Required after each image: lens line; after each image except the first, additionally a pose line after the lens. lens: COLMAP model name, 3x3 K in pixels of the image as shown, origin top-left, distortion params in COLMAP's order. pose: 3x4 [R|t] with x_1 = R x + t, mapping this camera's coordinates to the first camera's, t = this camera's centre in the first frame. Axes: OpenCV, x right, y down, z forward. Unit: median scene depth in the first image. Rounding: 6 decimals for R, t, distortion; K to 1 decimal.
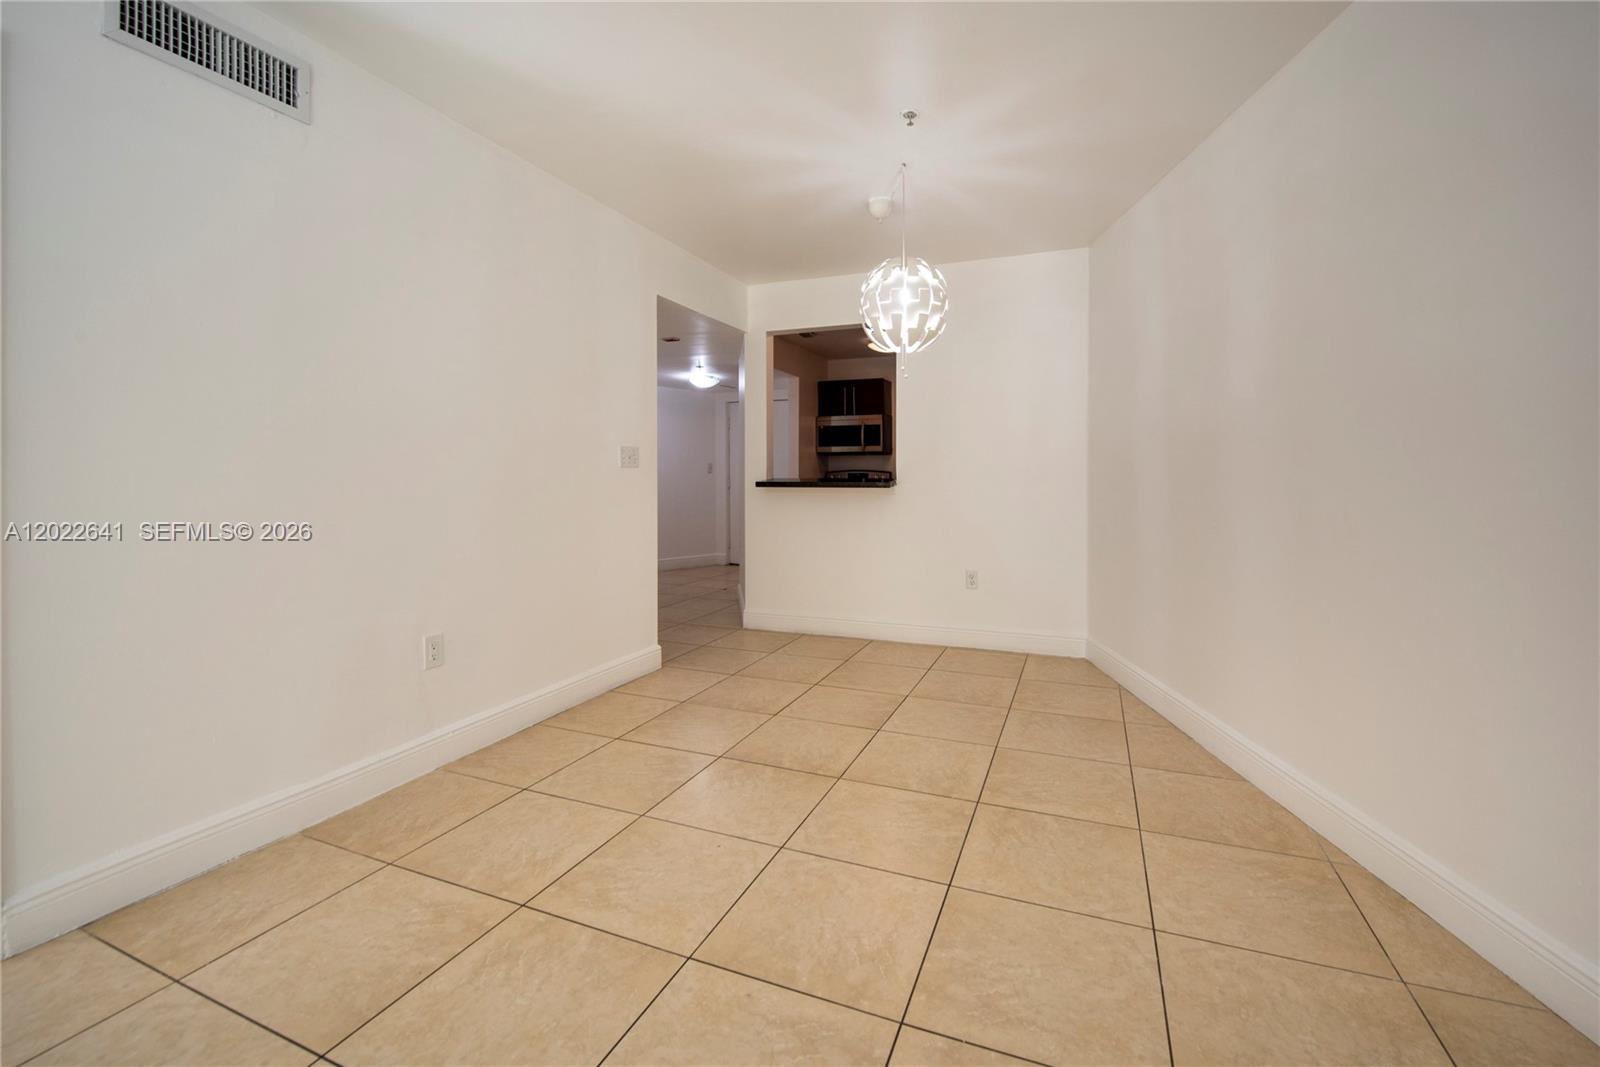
lens RADIAL K [[684.8, 0, 832.5], [0, 684.8, 480.2], [0, 0, 1]] dist [-0.007962, -0.000374]
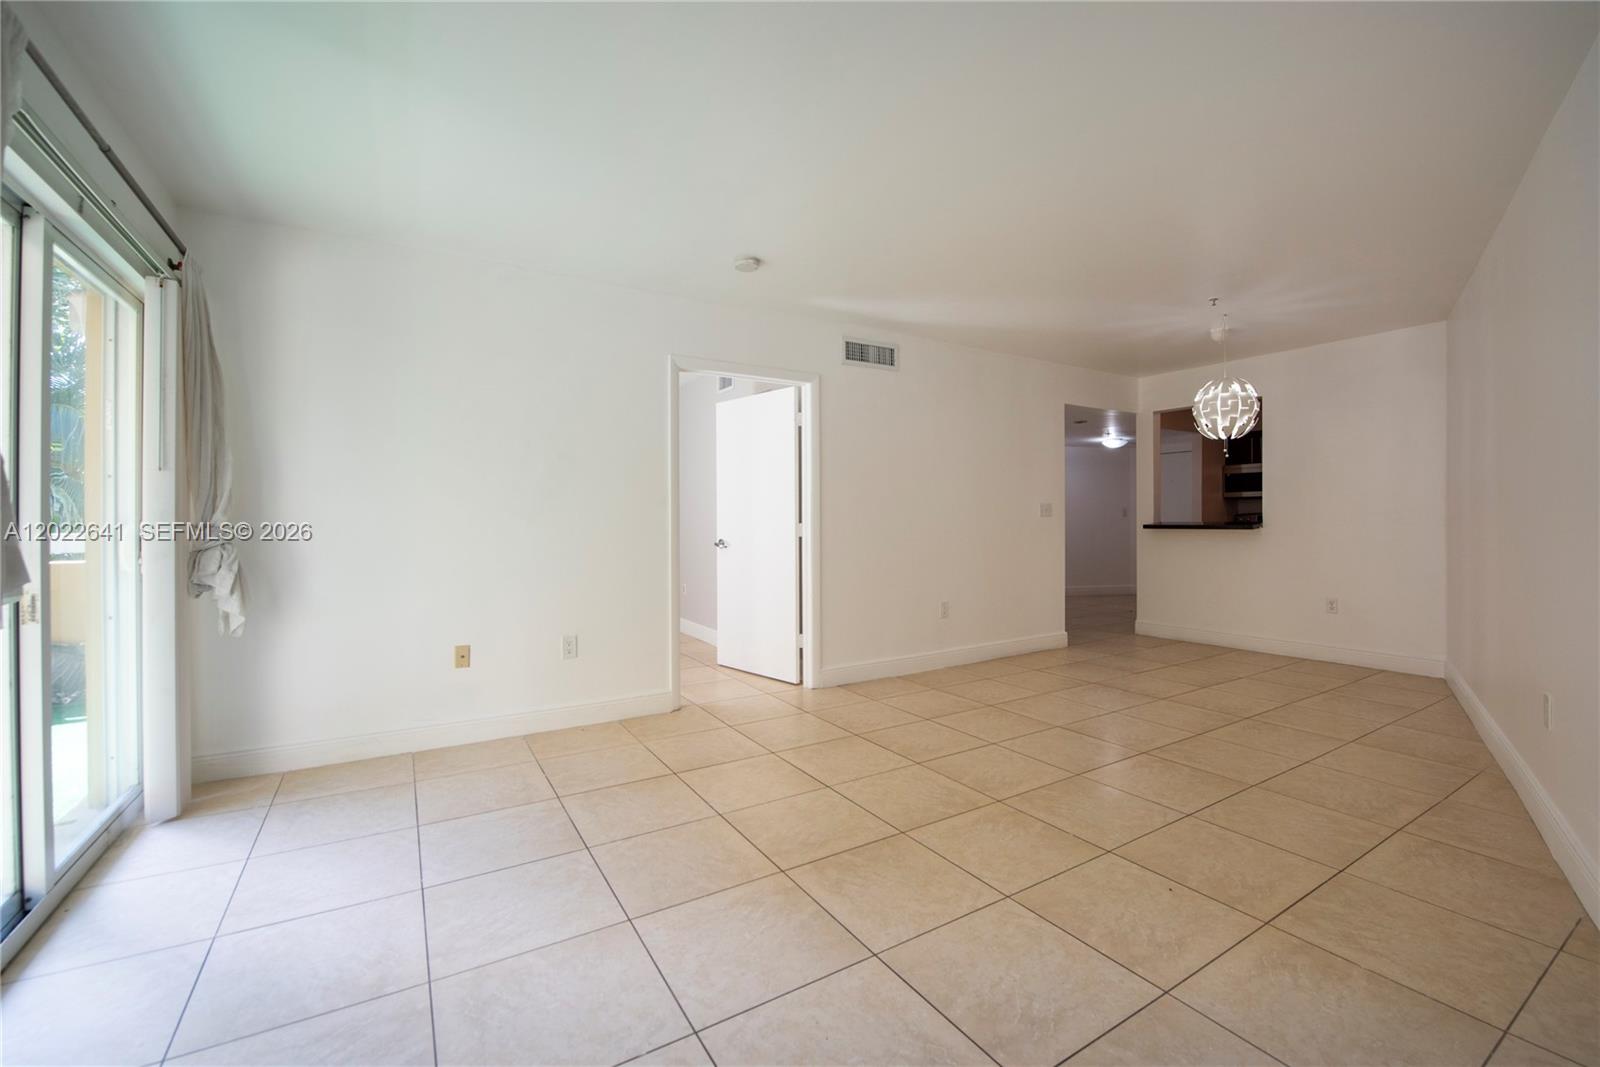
lens RADIAL K [[684.8, 0, 812.0], [0, 684.8, 534.7], [0, 0, 1]] dist [-0.007962, -0.000374]
pose [[0.795966, 0.005901, -0.605313, 0.122983], [0.005704, 0.999835, 0.017247, -0.003728], [0.605315, -0.017181, 0.795801, -0.314741]]
